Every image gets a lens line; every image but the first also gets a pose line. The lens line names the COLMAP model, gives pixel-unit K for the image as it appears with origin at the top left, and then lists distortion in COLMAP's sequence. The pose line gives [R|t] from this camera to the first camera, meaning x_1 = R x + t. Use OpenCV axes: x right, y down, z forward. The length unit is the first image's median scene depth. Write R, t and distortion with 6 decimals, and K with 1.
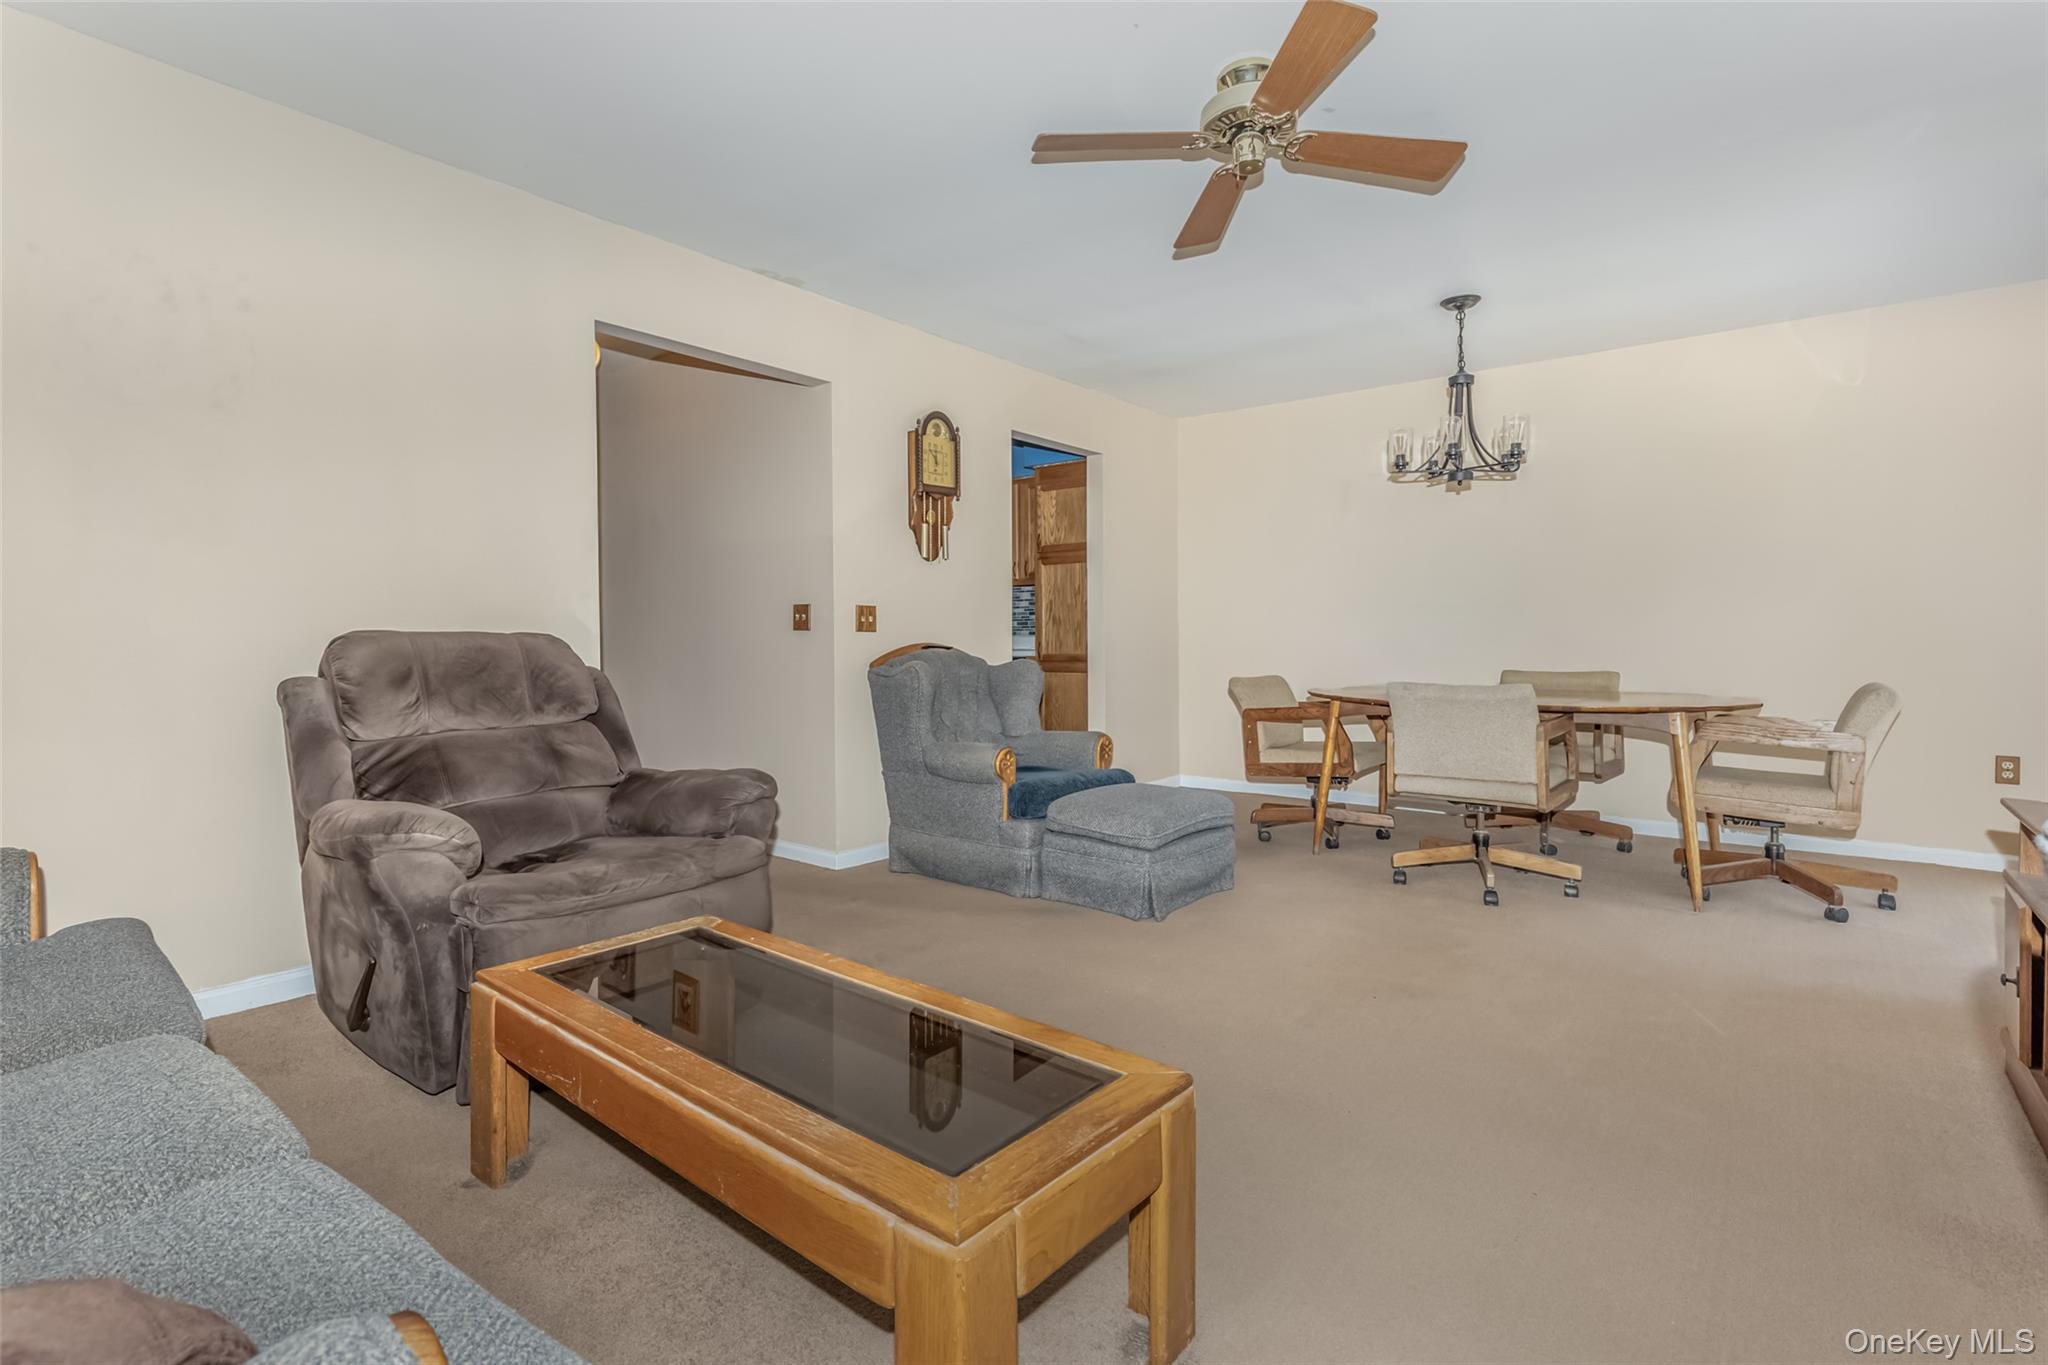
lens RADIAL K [[947.7, 0, 1066.2], [0, 947.7, 647.6], [0, 0, 1]] dist [0.004219, -0.002032]
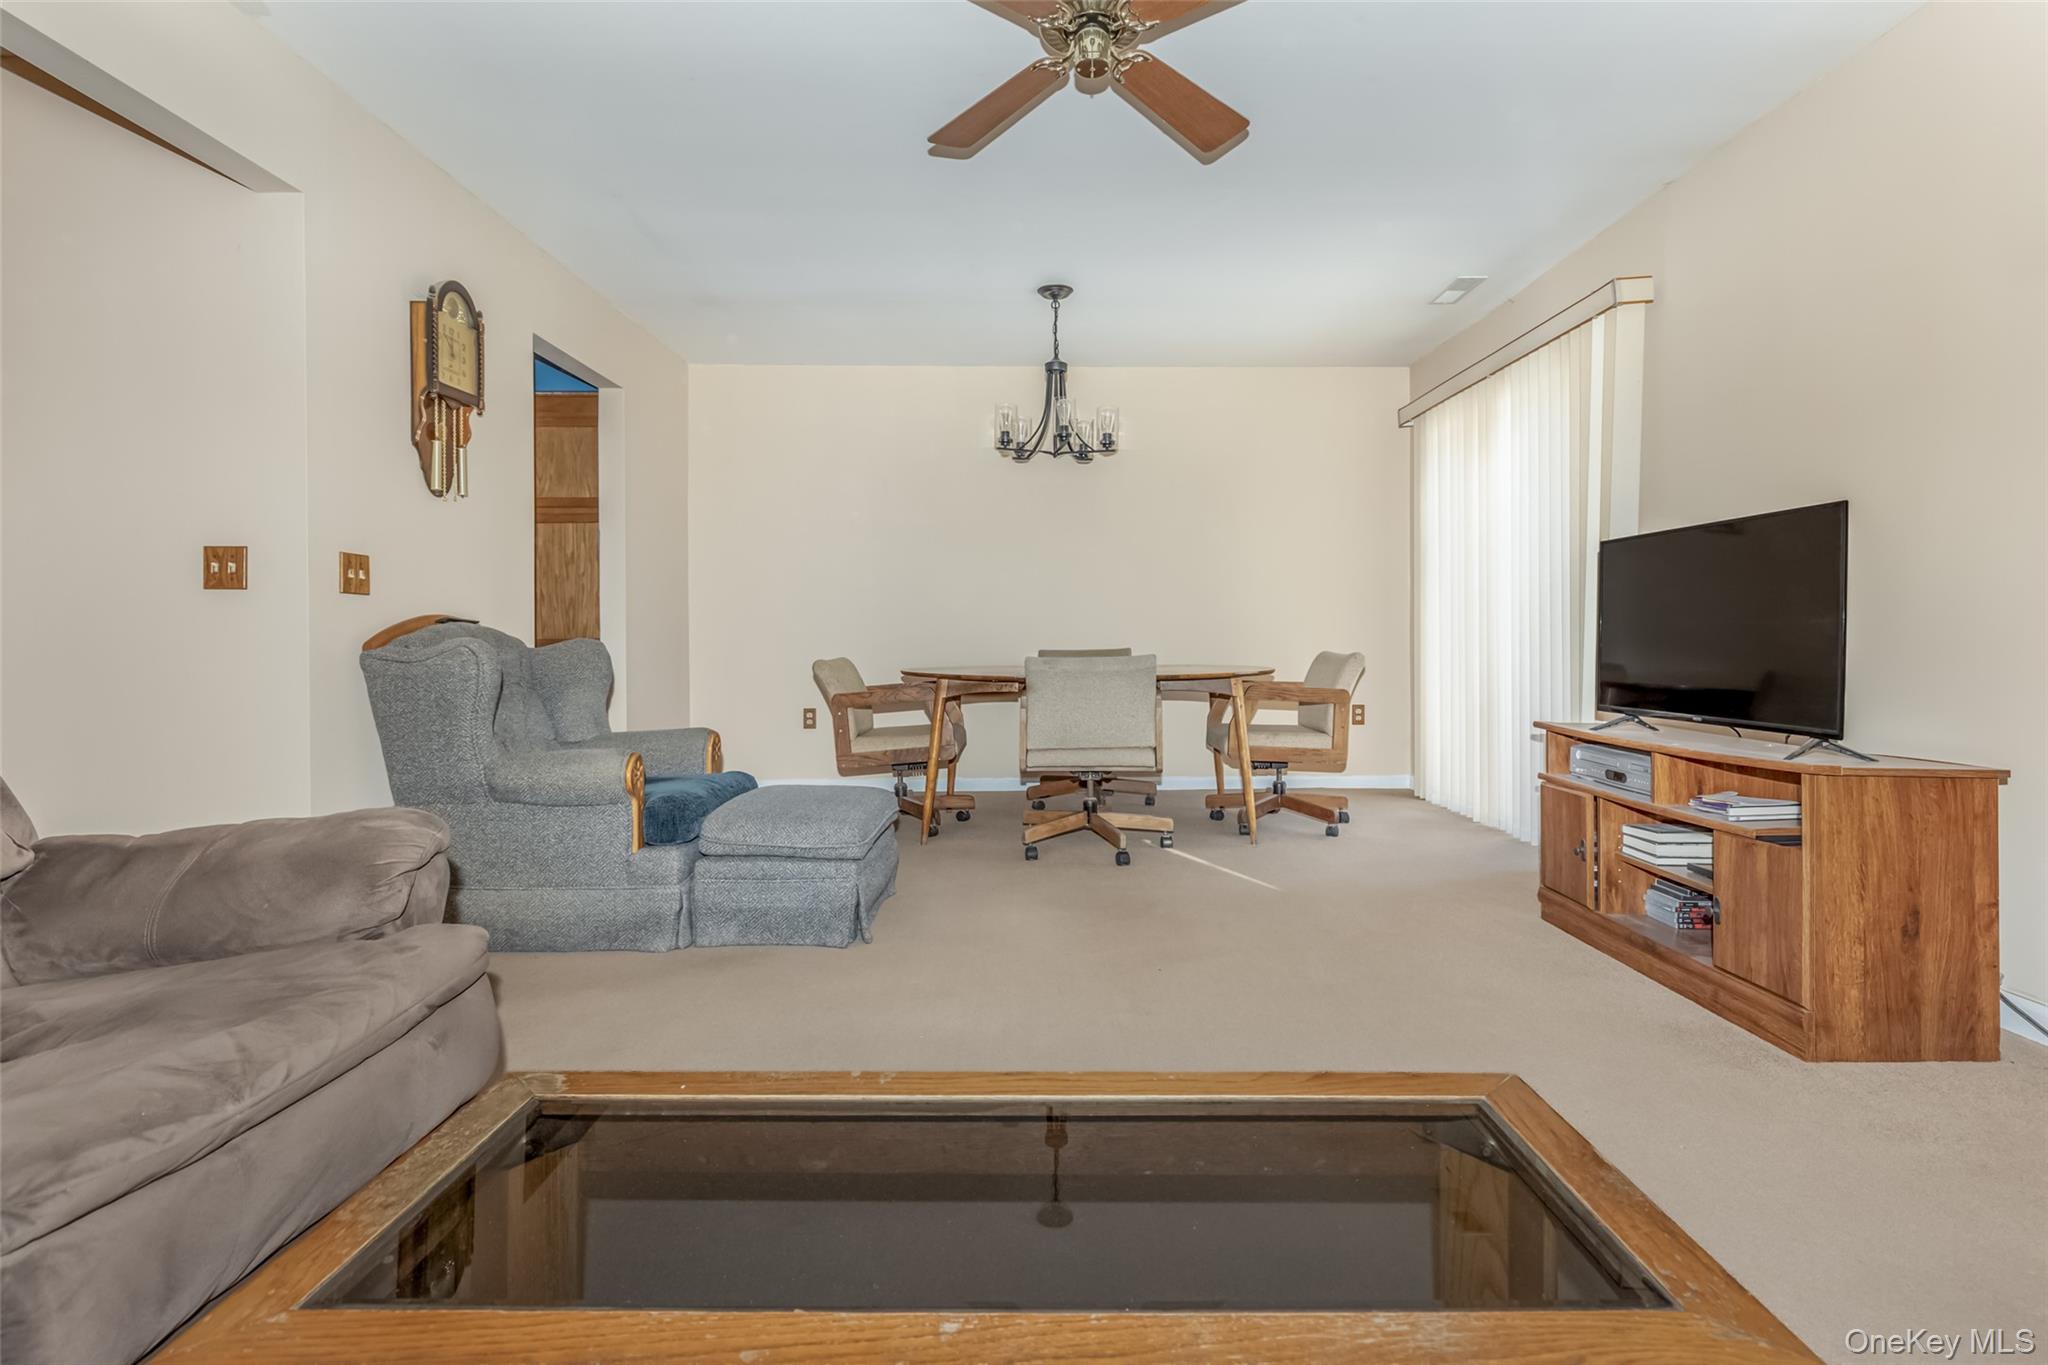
lens RADIAL K [[947.7, 0, 1049.7], [0, 947.7, 637.3], [0, 0, 1]] dist [0.004219, -0.002032]
pose [[0.784463, -0.003668, 0.620165, -0.241236], [0.009737, 0.999932, -0.006403, 0.021406], [-0.620099, 0.011061, 0.784445, 0.198639]]
